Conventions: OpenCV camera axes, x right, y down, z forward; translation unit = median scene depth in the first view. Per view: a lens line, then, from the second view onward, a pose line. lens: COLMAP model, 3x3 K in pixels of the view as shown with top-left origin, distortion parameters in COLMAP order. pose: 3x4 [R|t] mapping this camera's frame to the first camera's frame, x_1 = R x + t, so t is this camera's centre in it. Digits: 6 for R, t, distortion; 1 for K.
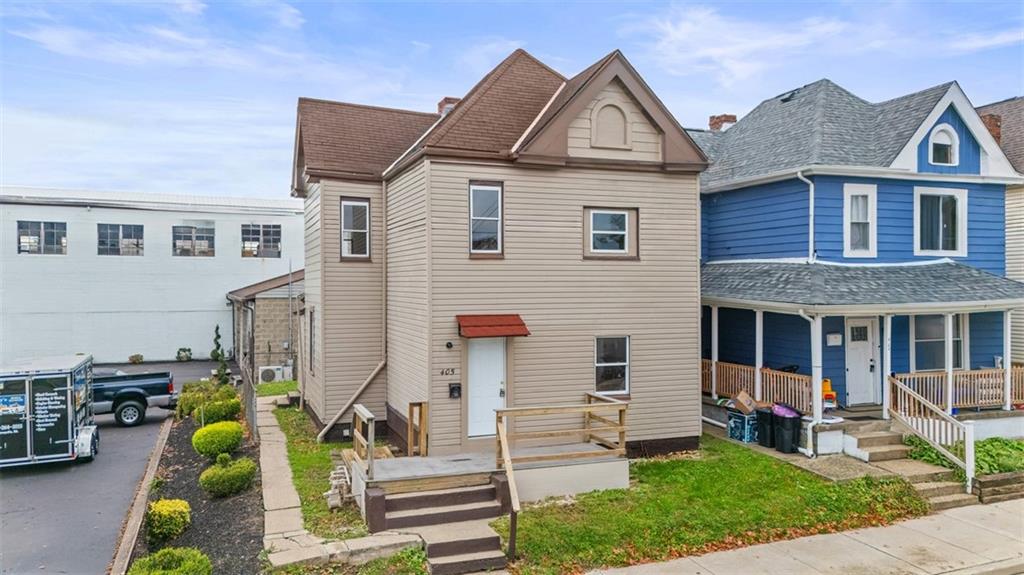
lens RADIAL K [[744.9, 0, 520.4], [0, 744.9, 287.1], [0, 0, 1]] dist [0.034080, 0.000212]
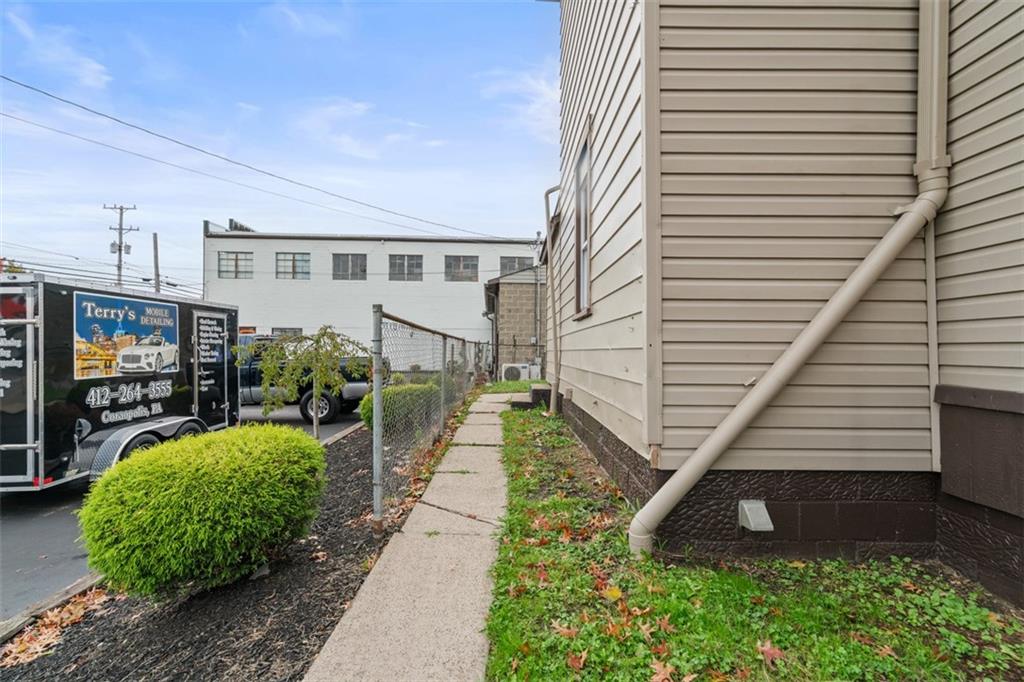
lens RADIAL K [[468.3, 0, 510.1], [0, 468.3, 344.0], [0, 0, 1]] dist [0.002287, 0.000287]
pose [[0.932837, 0.003554, -0.360281, -0.210466], [-0.007649, 0.999921, -0.009940, 0.122551], [0.360217, 0.012028, 0.932791, 0.708058]]
